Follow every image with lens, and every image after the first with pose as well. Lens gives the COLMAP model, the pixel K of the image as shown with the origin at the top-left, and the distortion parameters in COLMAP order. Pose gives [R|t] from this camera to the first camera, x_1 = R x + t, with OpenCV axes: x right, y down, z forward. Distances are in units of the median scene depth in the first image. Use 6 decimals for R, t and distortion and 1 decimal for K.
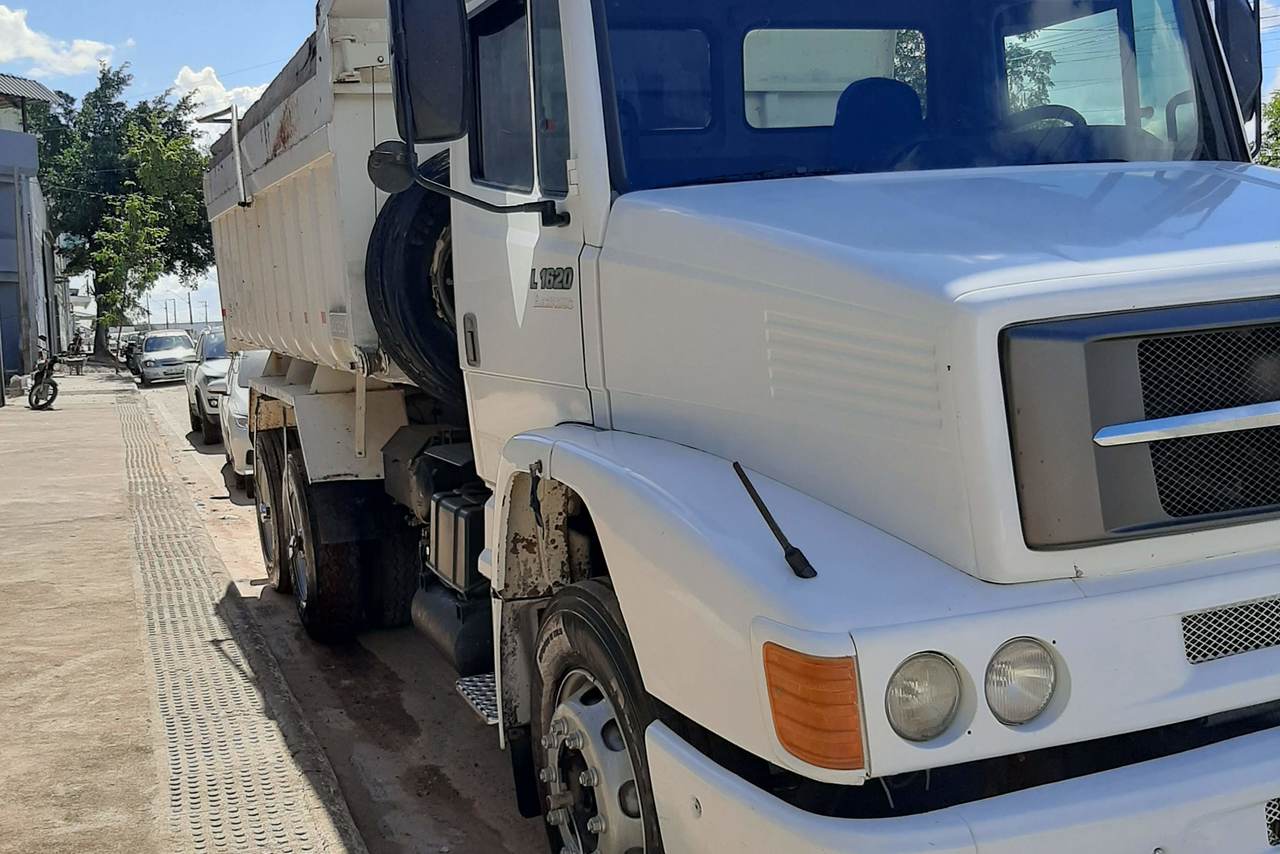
lens RADIAL K [[1131.8, 0, 646.6], [0, 1131.8, 460.4], [0, 0, 1]] dist [0.113339, -0.302586]
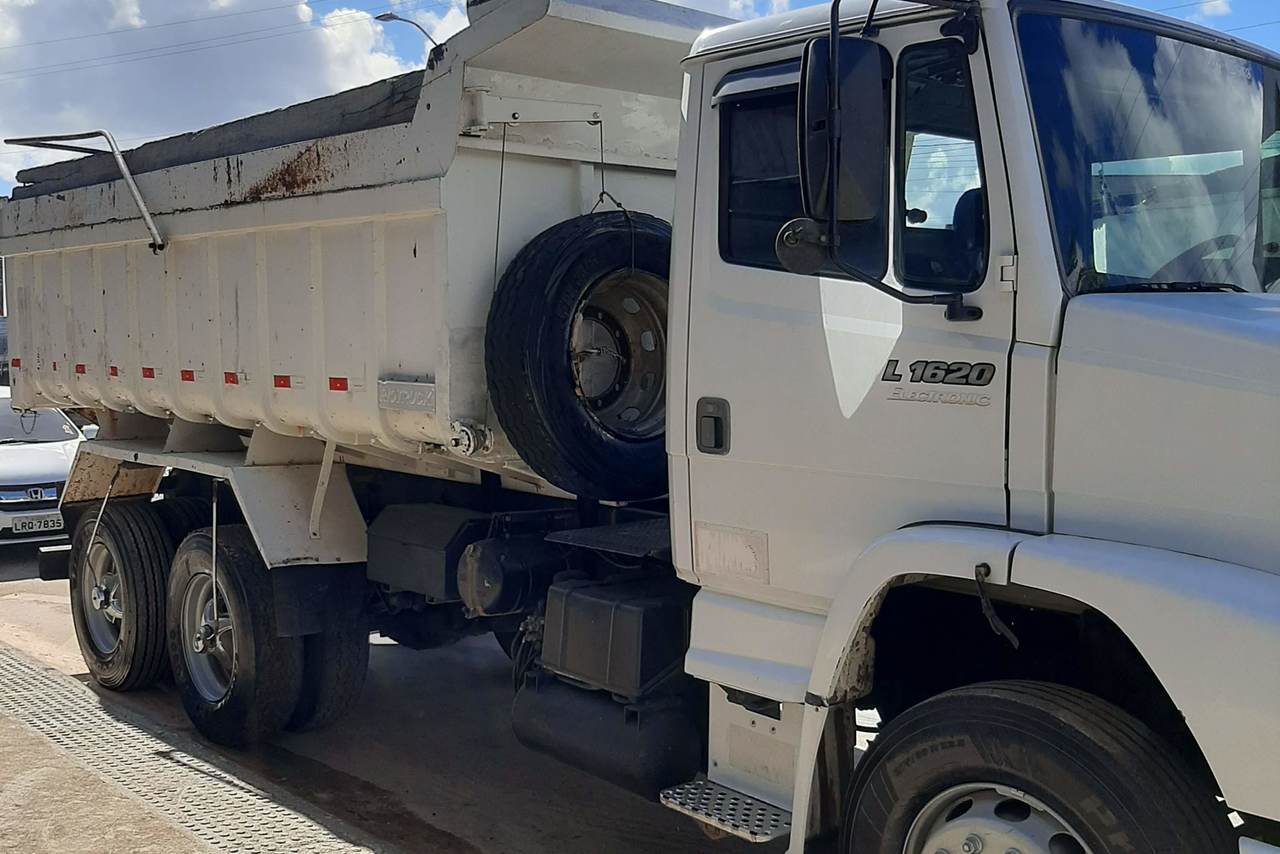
lens RADIAL K [[1131.8, 0, 646.6], [0, 1131.8, 460.4], [0, 0, 1]] dist [0.113339, -0.302586]
pose [[0.955910, 0.031902, 0.291922, -0.388886], [-0.013140, 0.997733, -0.066009, -0.011870], [-0.293365, 0.059263, 0.954162, 0.099017]]
